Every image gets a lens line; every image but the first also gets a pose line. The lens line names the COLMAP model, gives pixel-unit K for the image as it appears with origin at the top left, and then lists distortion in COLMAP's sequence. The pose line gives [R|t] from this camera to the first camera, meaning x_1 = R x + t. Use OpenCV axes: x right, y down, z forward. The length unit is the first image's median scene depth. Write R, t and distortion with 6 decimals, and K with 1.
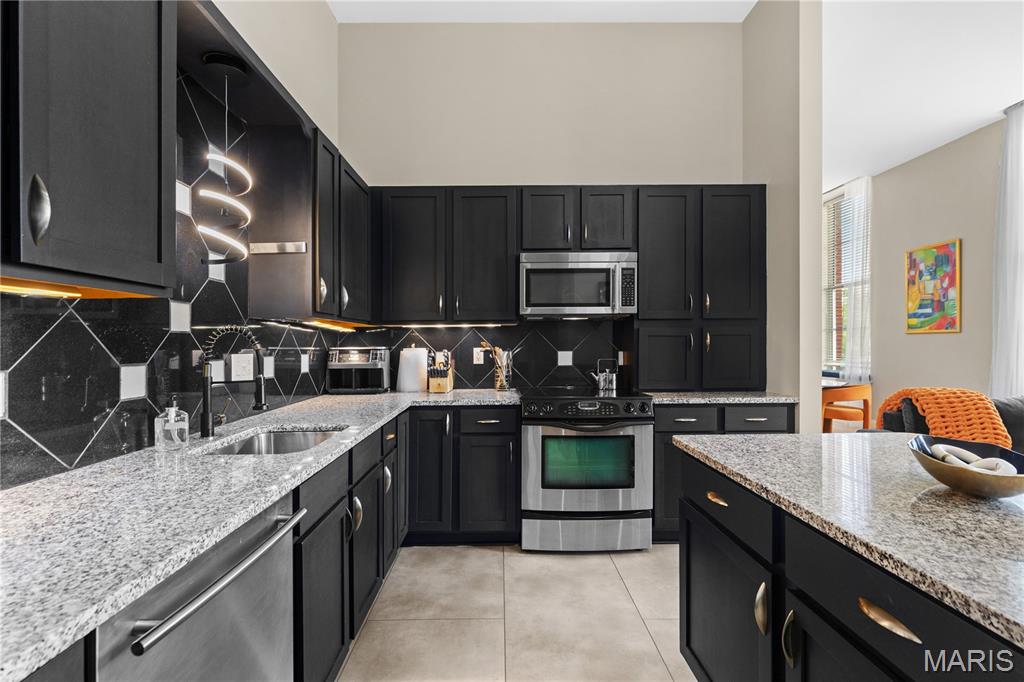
lens RADIAL K [[467.1, 0, 497.7], [0, 467.1, 344.2], [0, 0, 1]] dist [0.001604, 0.000093]
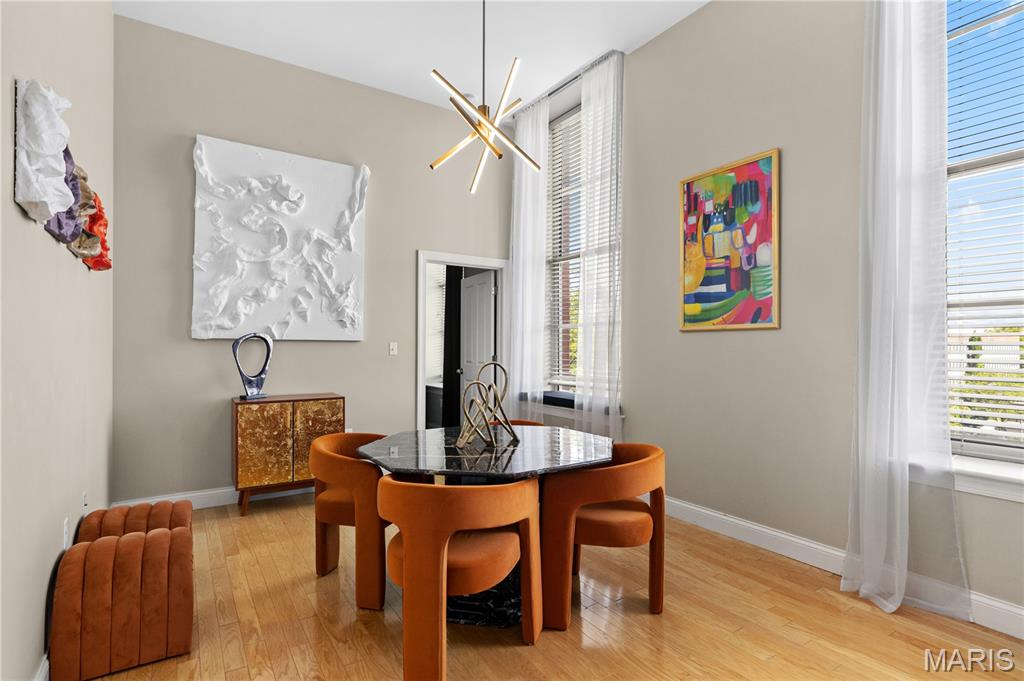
lens RADIAL K [[511.2, 0, 512.0], [0, 511.2, 340.5], [0, 0, 1]] dist [0.001348, 0.000216]
pose [[0.834140, 0.013141, 0.551397, 0.752793], [-0.005470, 0.999864, -0.015556, -0.002853], [-0.551526, 0.009960, 0.834098, 1.213633]]
